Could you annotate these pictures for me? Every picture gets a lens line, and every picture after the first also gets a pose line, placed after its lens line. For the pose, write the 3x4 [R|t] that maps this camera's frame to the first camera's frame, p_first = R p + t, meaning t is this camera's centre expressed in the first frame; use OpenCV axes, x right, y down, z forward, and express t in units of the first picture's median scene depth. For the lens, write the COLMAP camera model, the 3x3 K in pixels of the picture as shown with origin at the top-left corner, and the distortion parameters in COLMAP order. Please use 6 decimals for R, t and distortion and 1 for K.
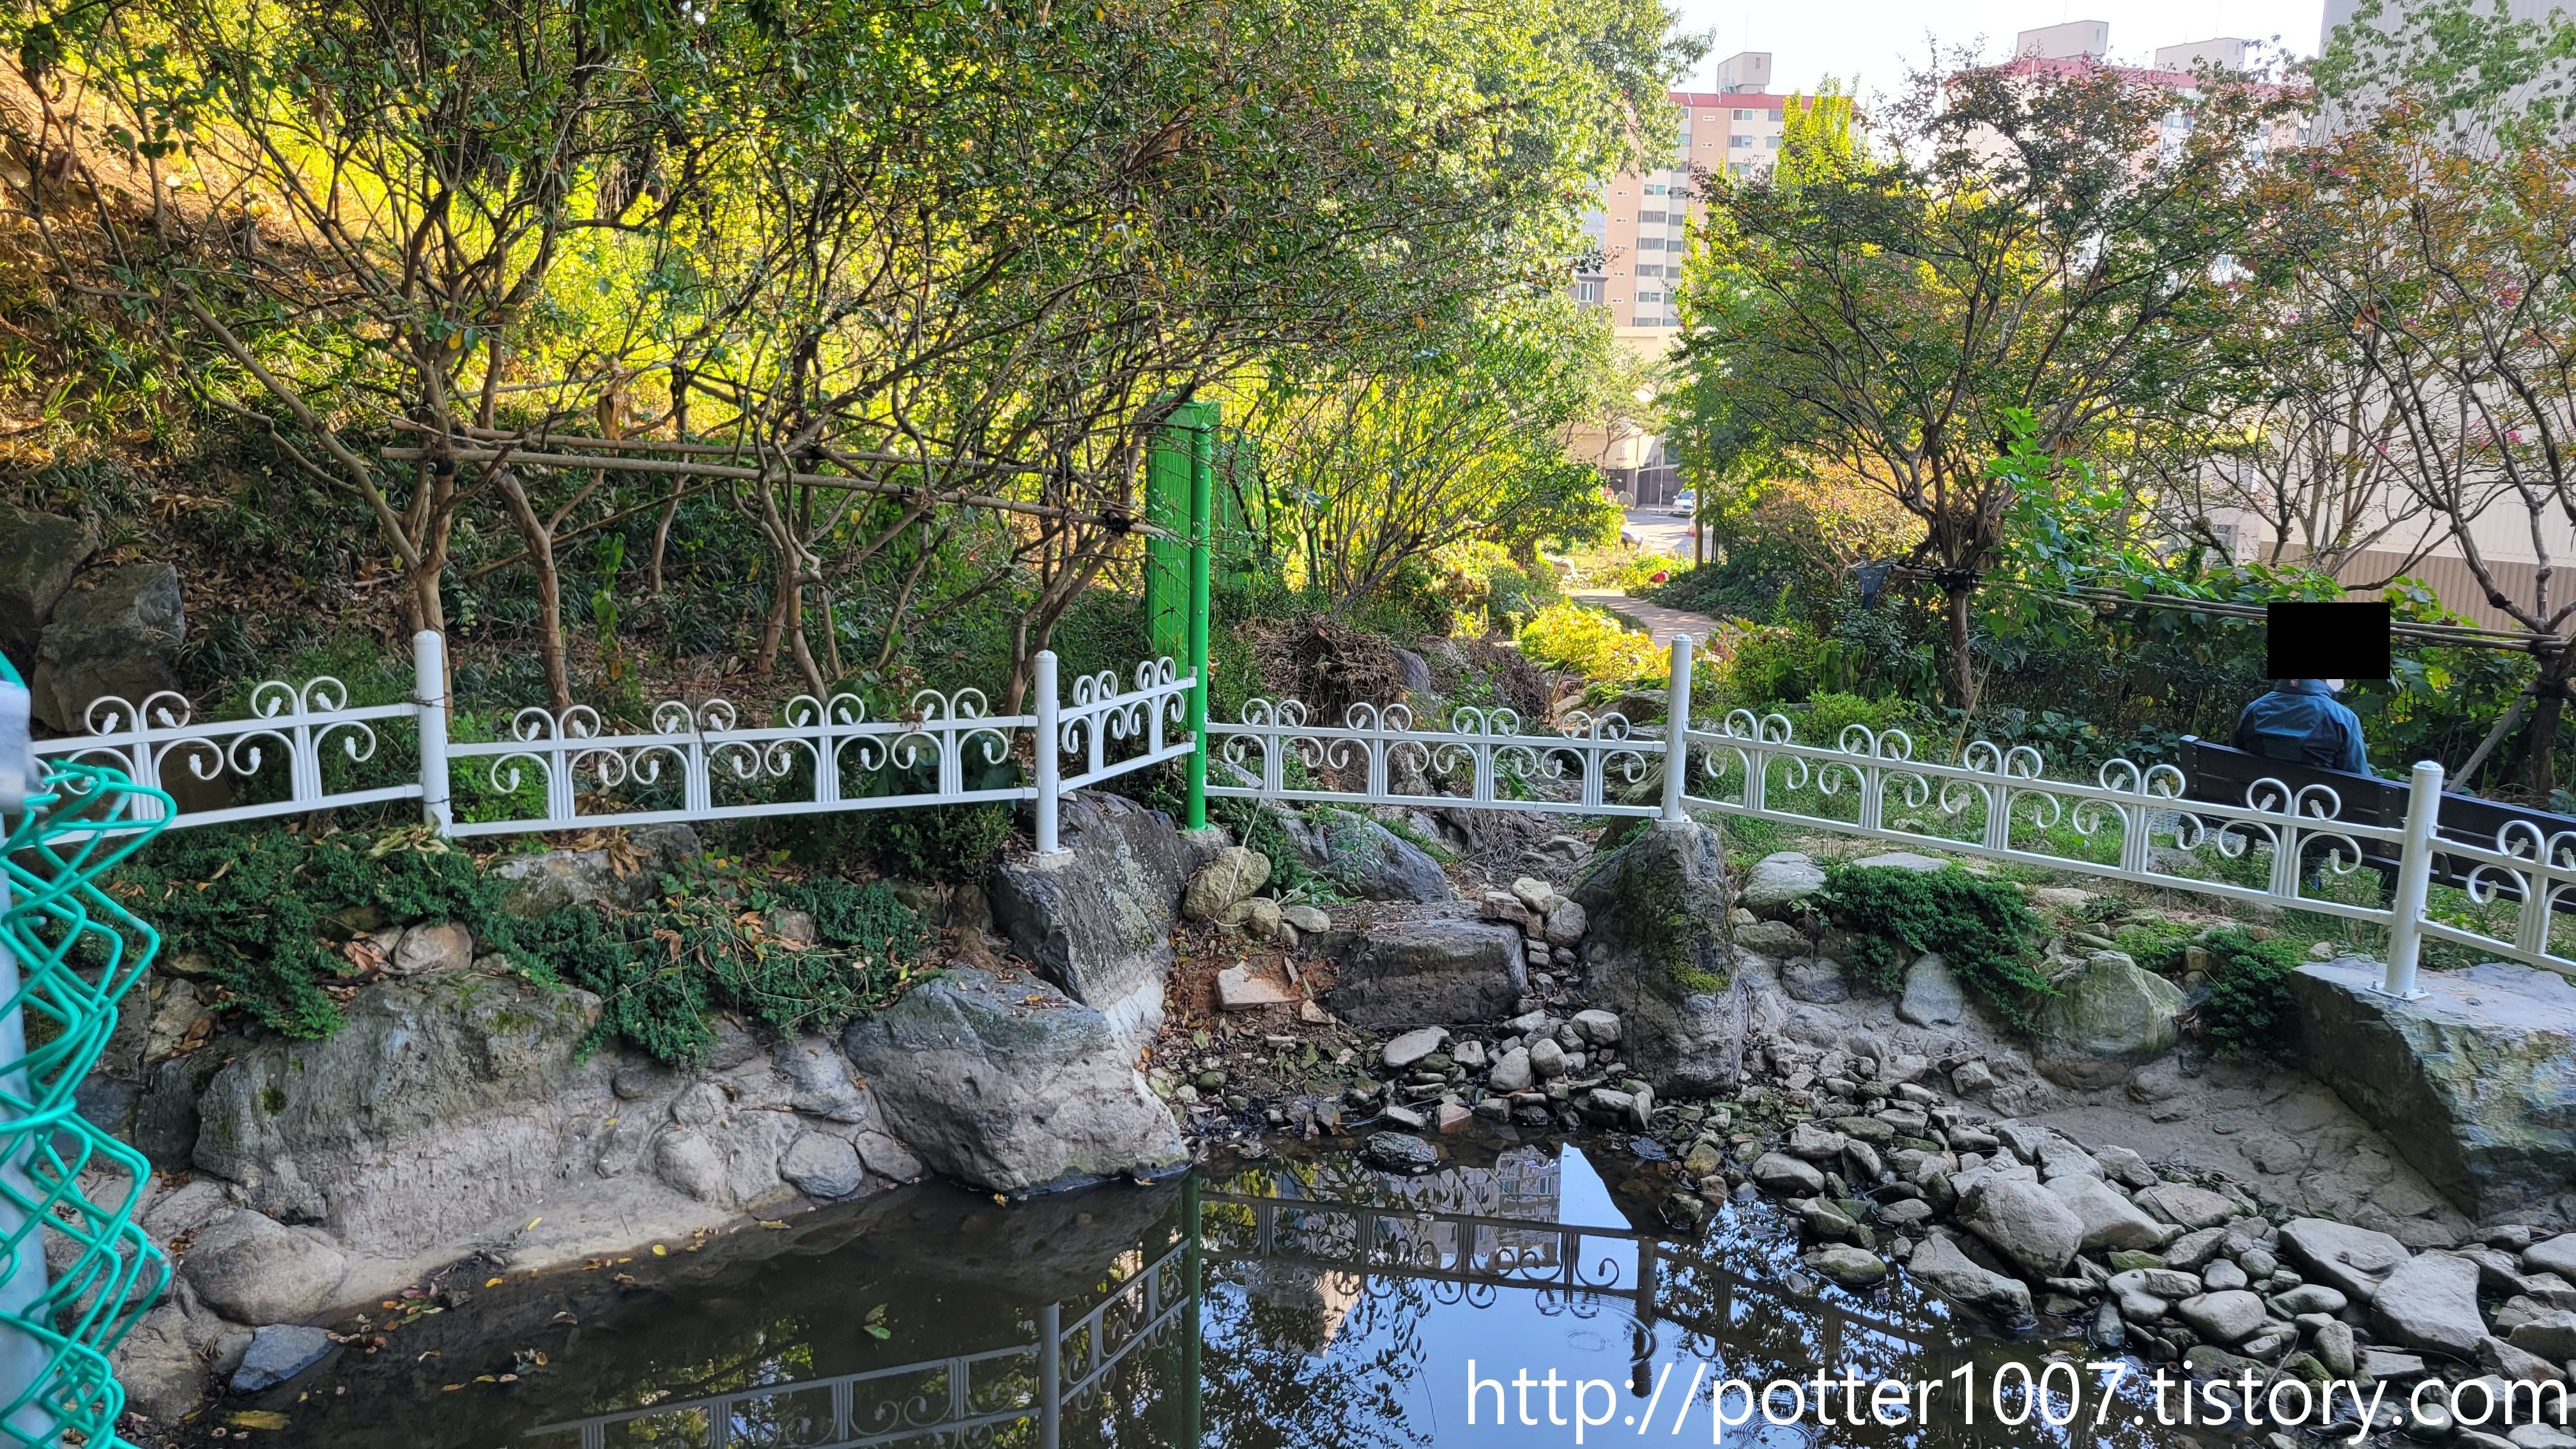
lens RADIAL K [[1969.8, 0, 1282.4], [0, 1969.8, 725.9], [0, 0, 1]] dist [0.041823, -0.008745]
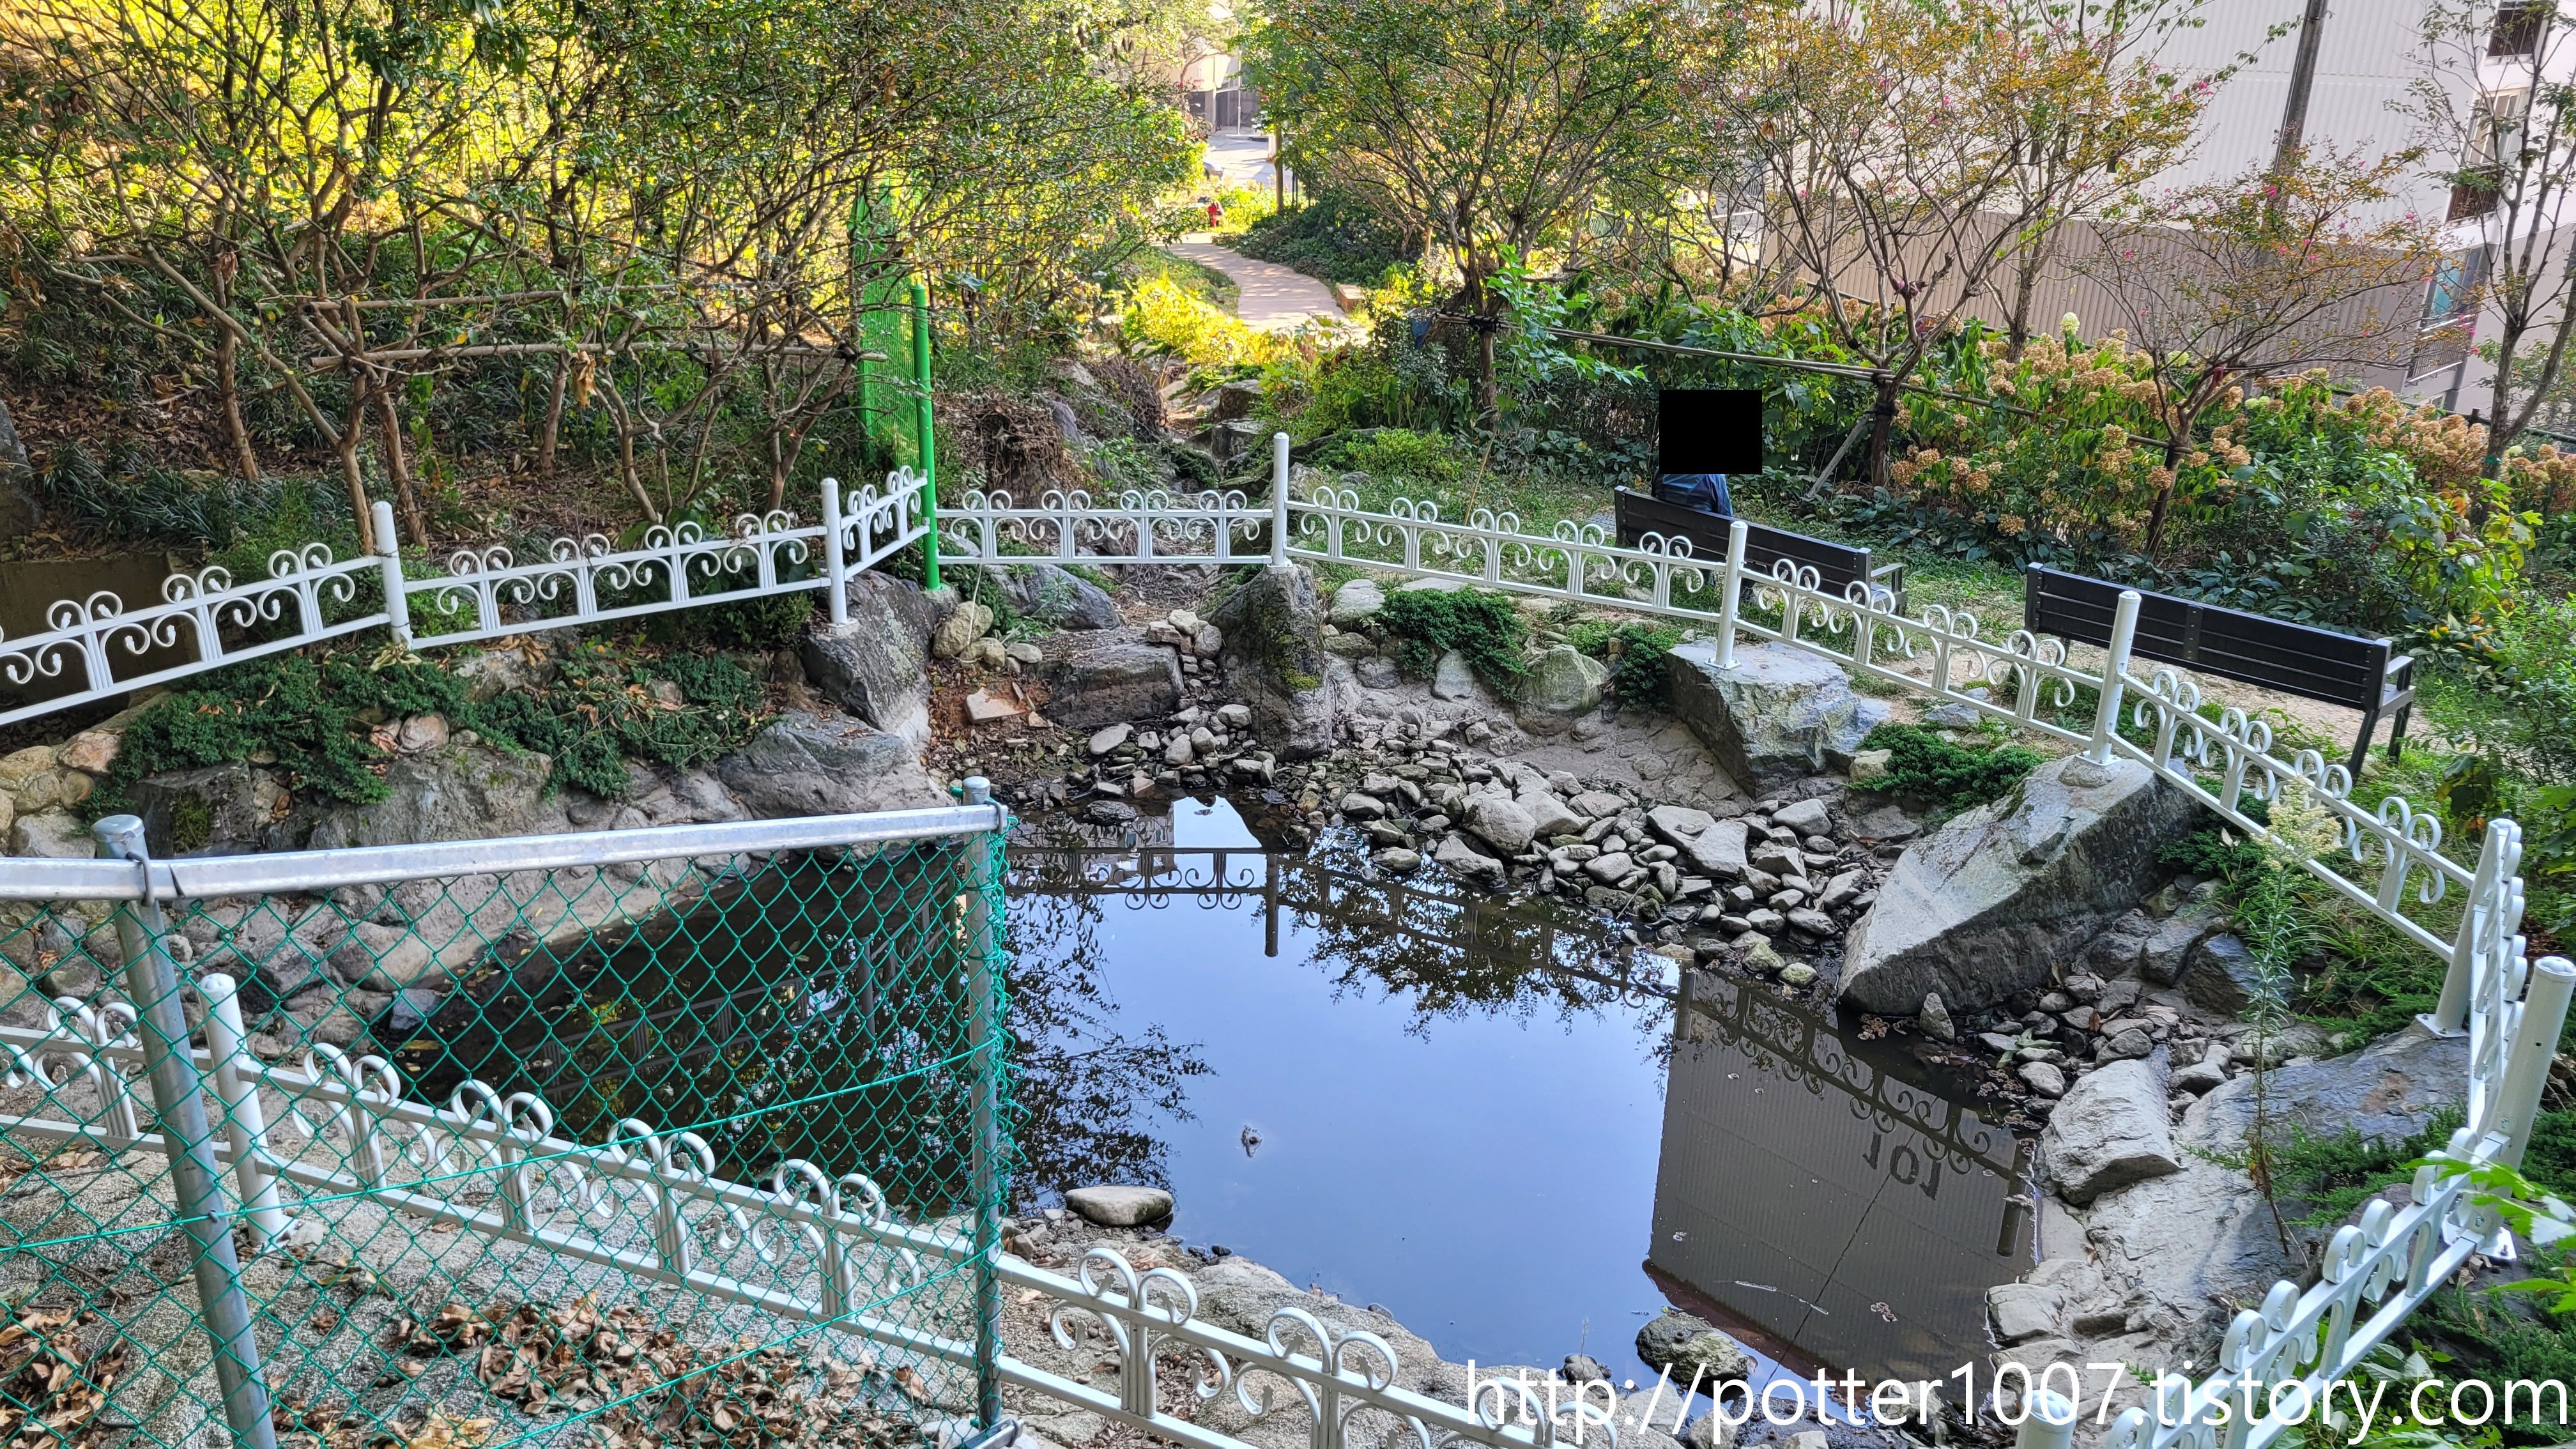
lens RADIAL K [[1969.8, 0, 1288.2], [0, 1969.8, 724.9], [0, 0, 1]] dist [0.041823, -0.008745]
pose [[0.977365, -0.075589, 0.197593, -0.094683], [0.037200, 0.980843, 0.191216, -0.124172], [-0.208262, -0.179537, 0.961454, -0.429280]]
